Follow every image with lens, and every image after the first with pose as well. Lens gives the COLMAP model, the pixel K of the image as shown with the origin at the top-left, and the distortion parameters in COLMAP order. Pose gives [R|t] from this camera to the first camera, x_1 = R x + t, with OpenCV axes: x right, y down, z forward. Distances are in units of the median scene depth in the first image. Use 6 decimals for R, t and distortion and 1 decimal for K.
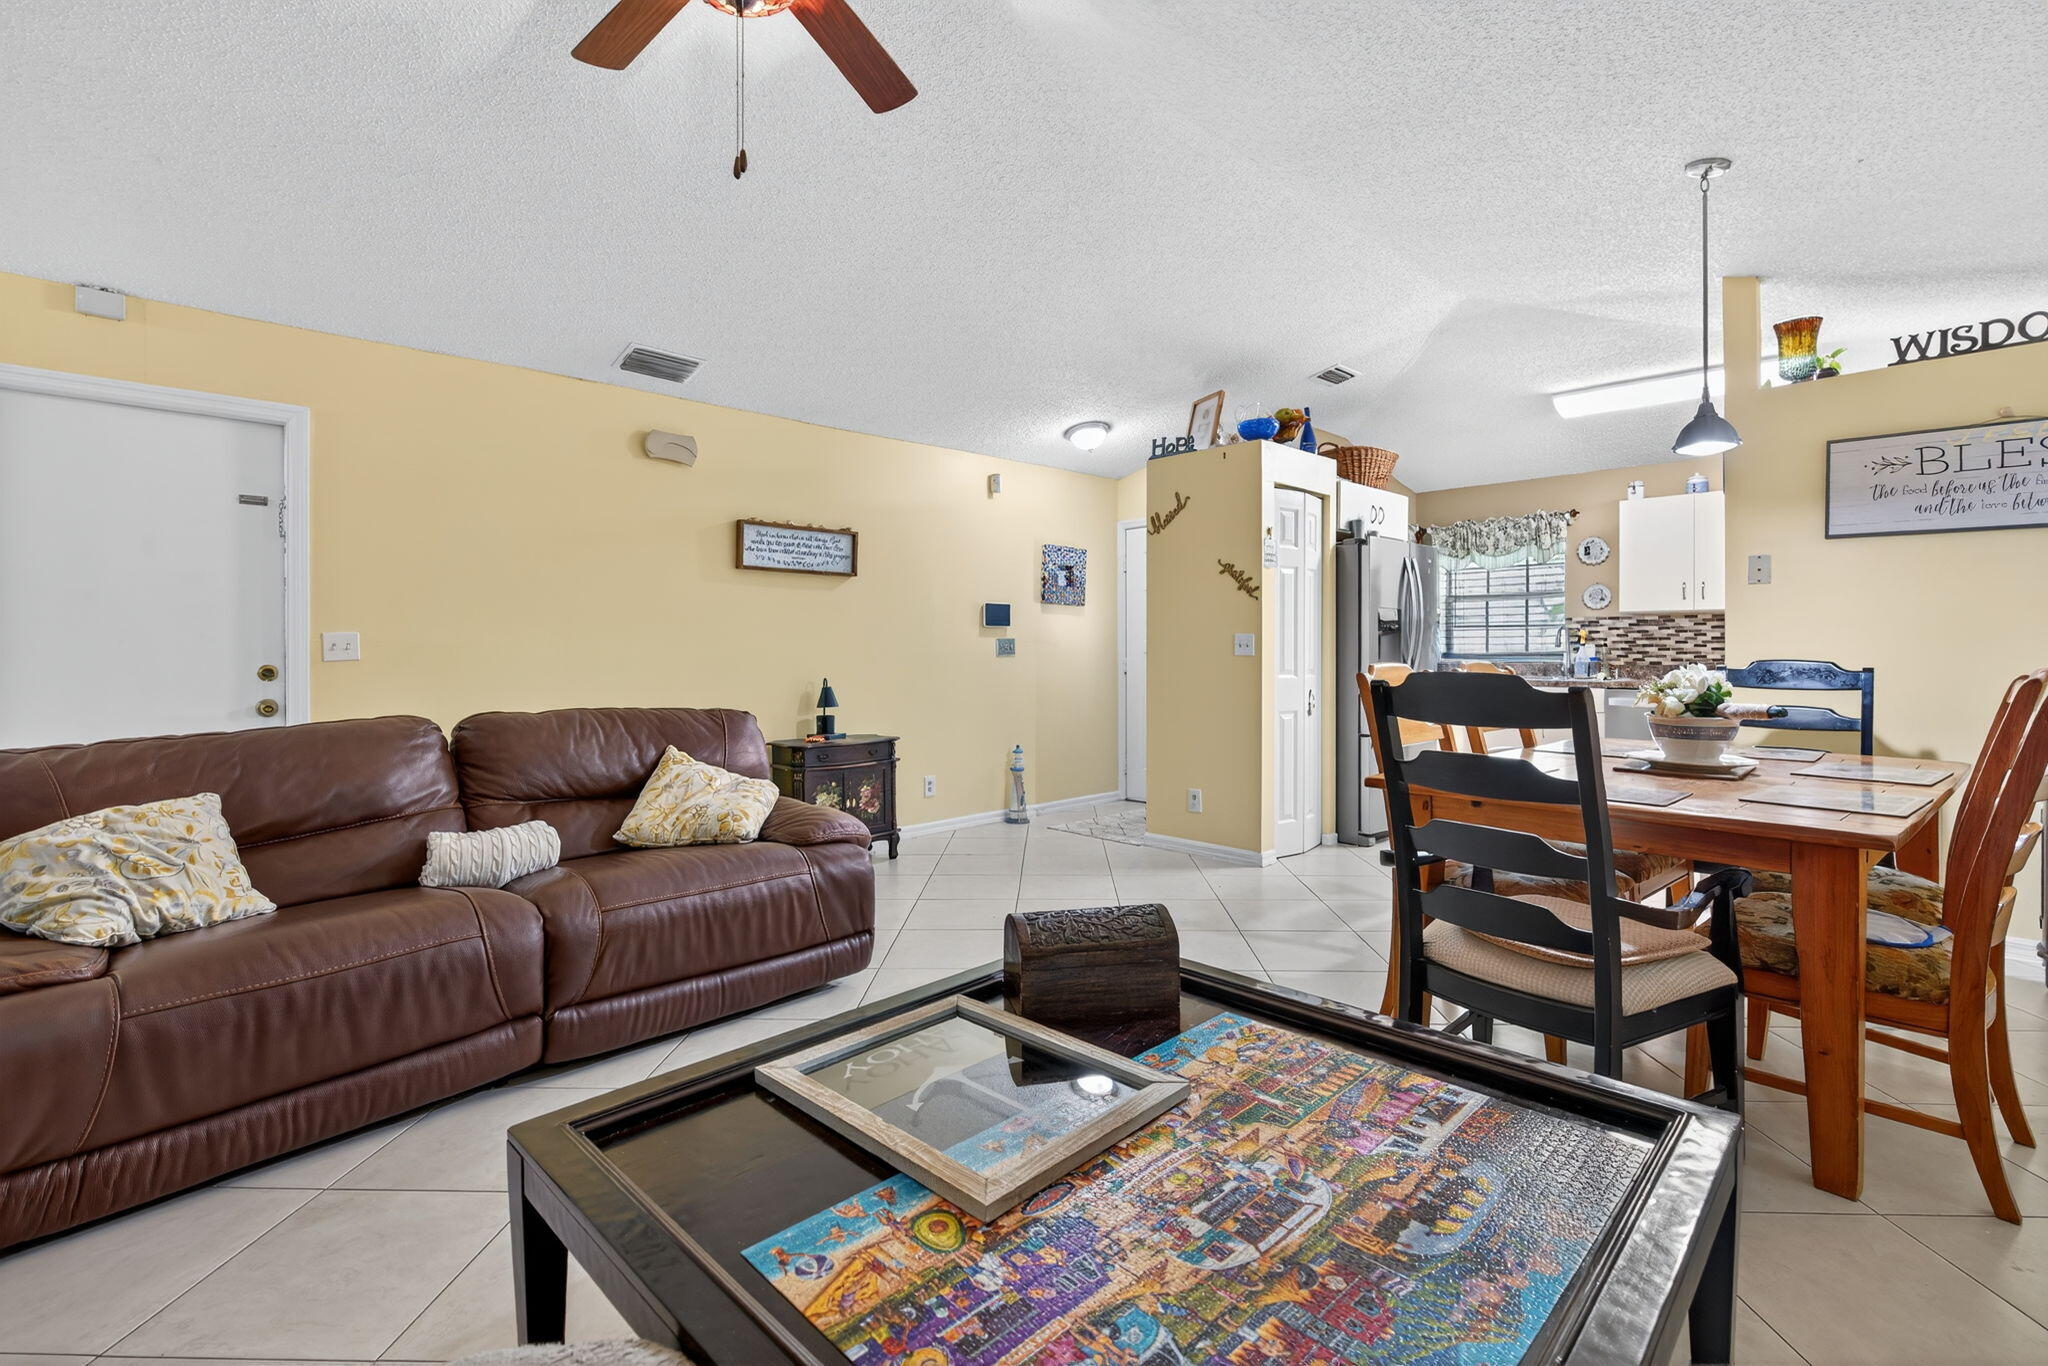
lens RADIAL K [[913.0, 0, 1051.8], [0, 913.0, 647.8], [0, 0, 1]] dist [-0.009101, -0.001371]
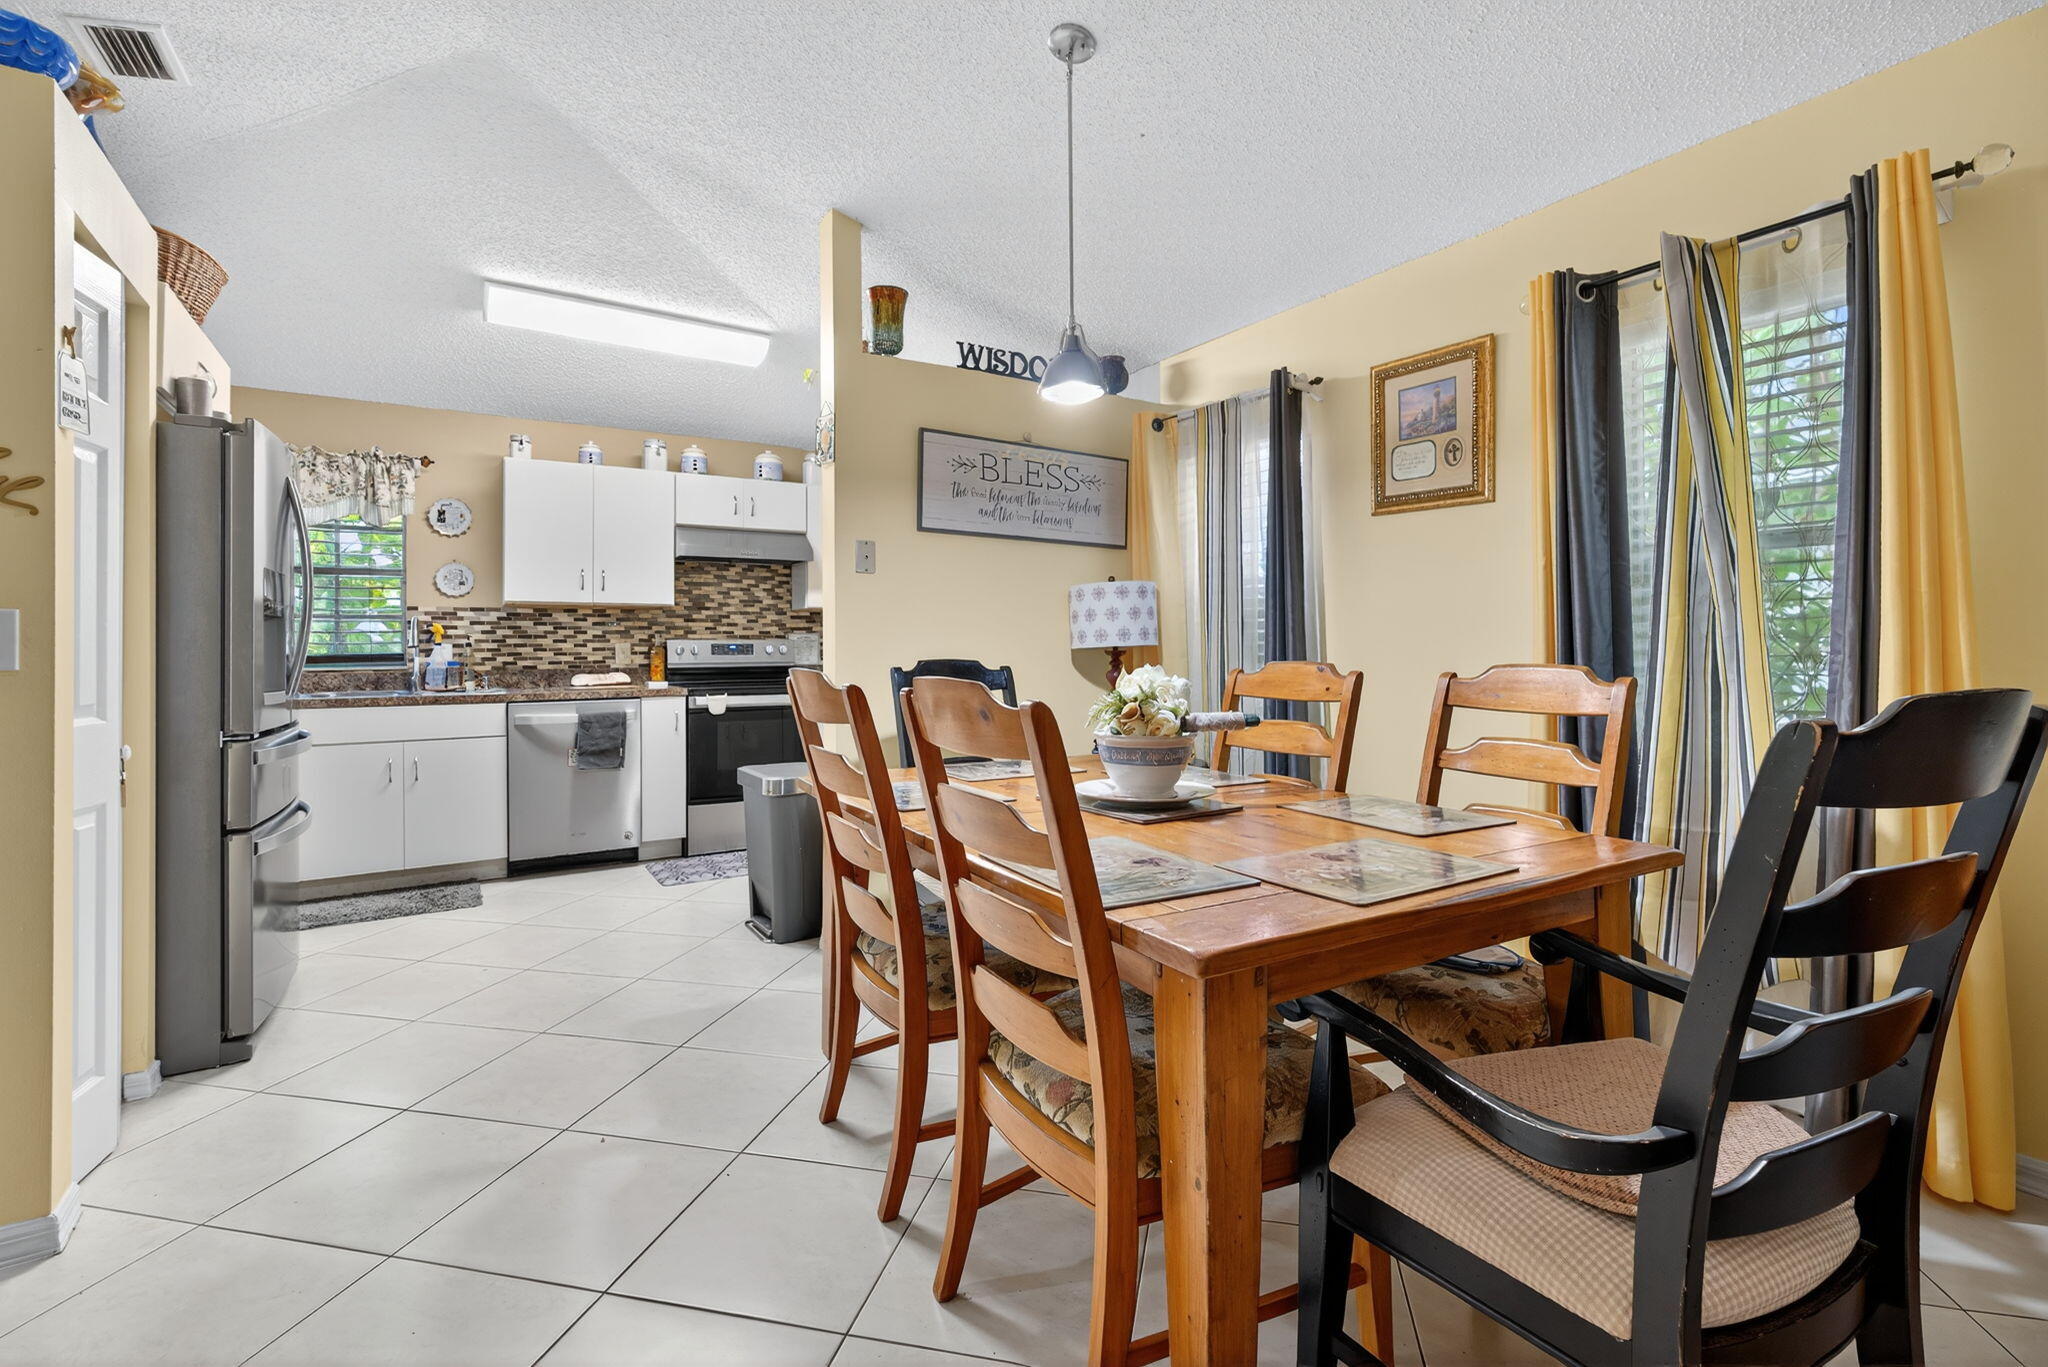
lens RADIAL K [[913.0, 0, 1040.1], [0, 913.0, 638.0], [0, 0, 1]] dist [-0.009101, -0.001371]
pose [[0.210949, 0.008849, 0.977457, -0.027086], [0.003925, 0.999943, -0.009899, 0.000858], [-0.977489, 0.005925, 0.210902, 0.397991]]
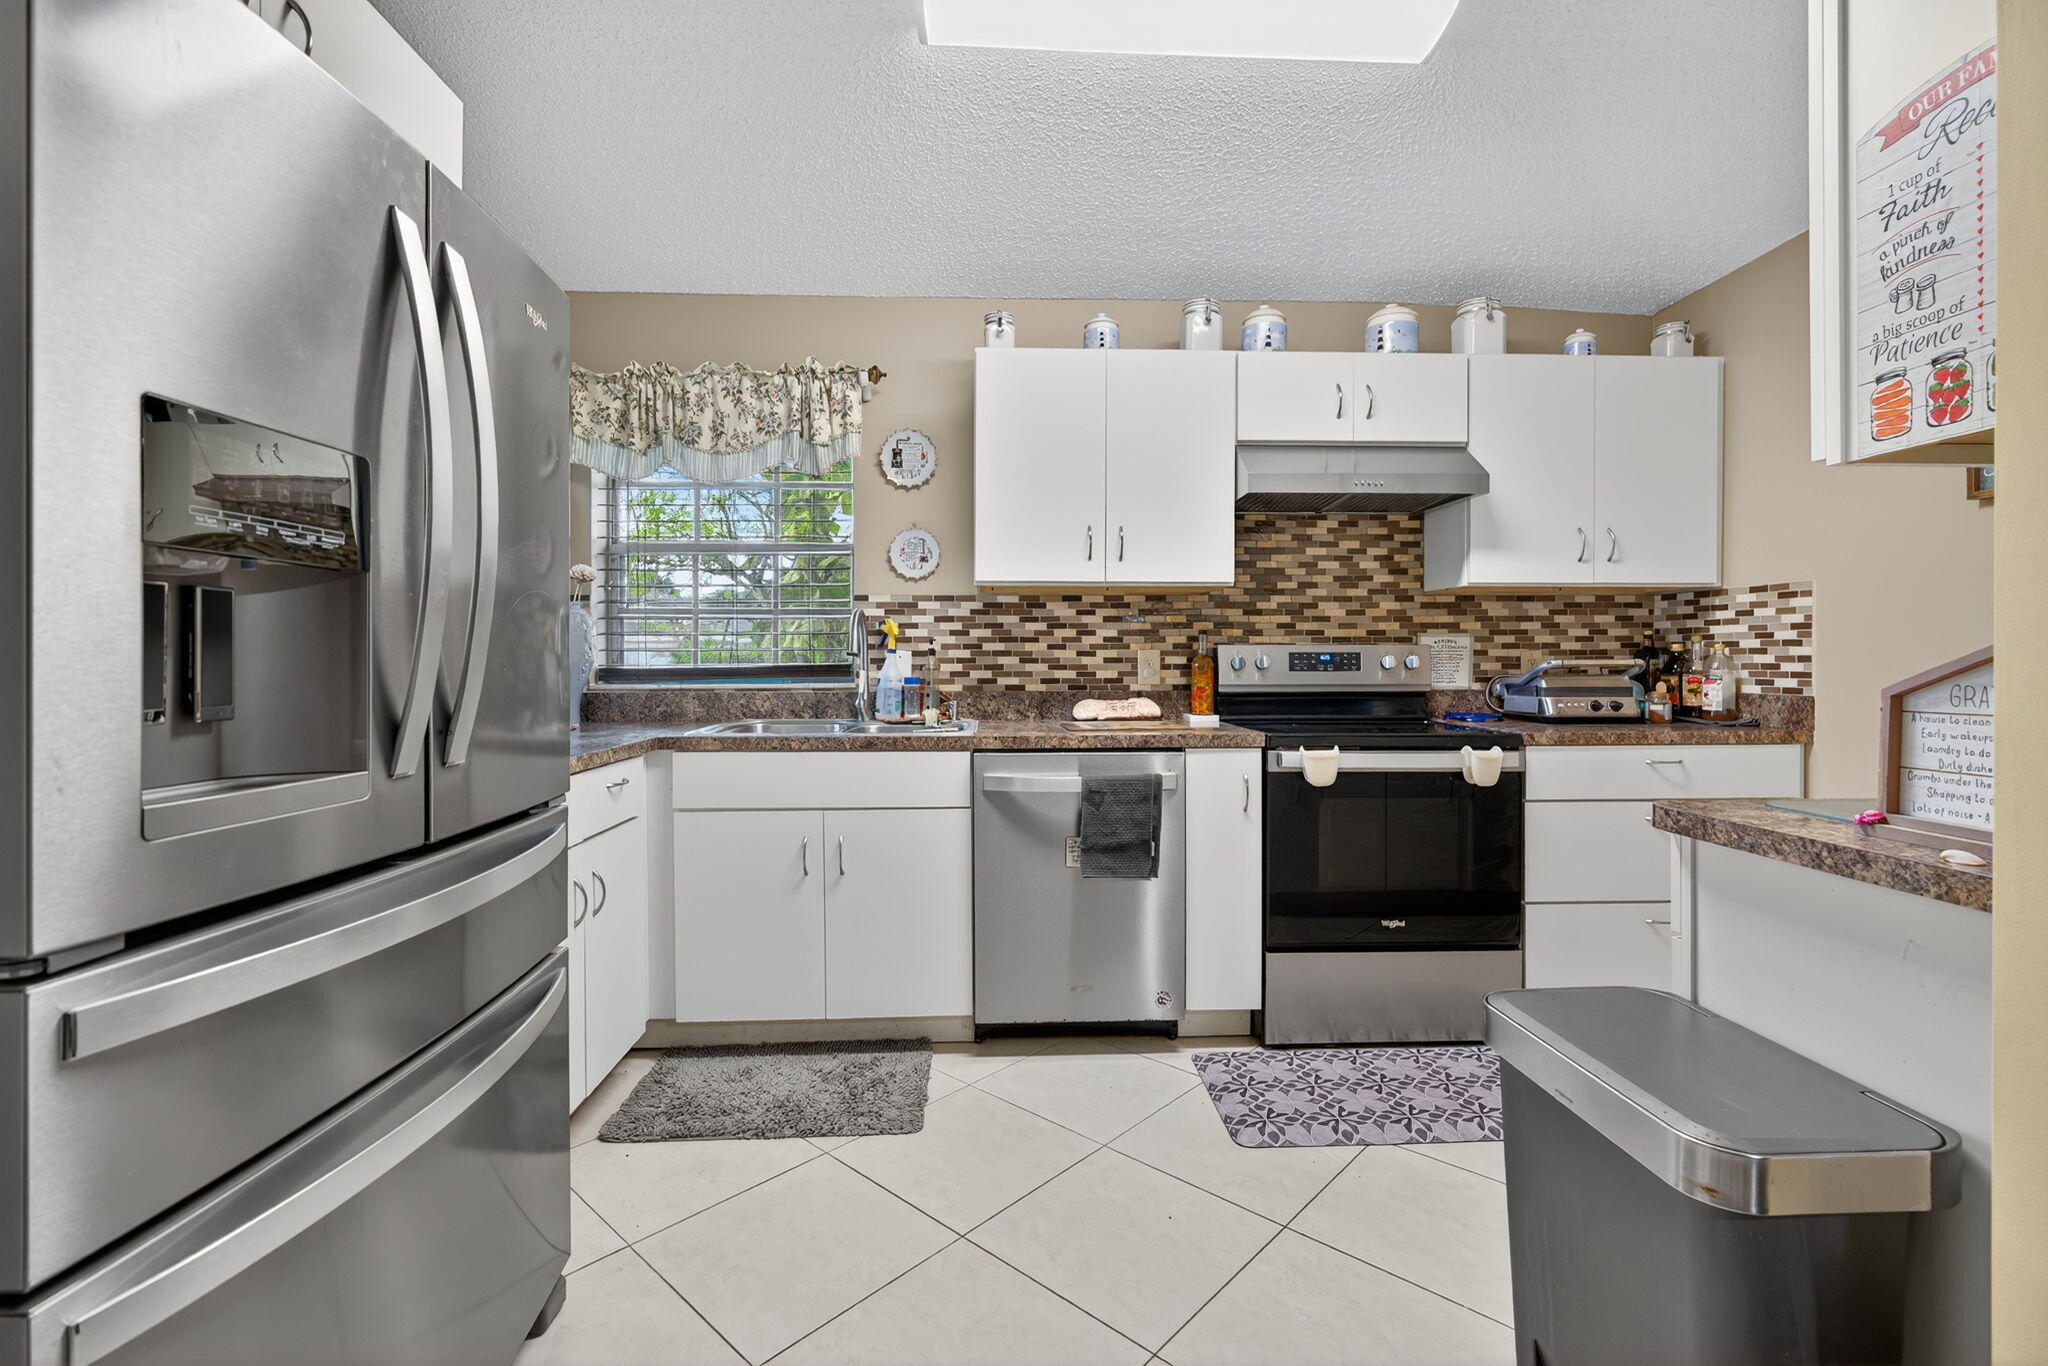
lens RADIAL K [[913.0, 0, 1012.5], [0, 913.0, 663.8], [0, 0, 1]] dist [-0.009101, -0.001371]
pose [[0.687222, -0.004380, 0.726435, 0.294043], [-0.001863, 0.999968, 0.007791, -0.000559], [-0.726445, -0.006707, 0.687191, 0.659487]]
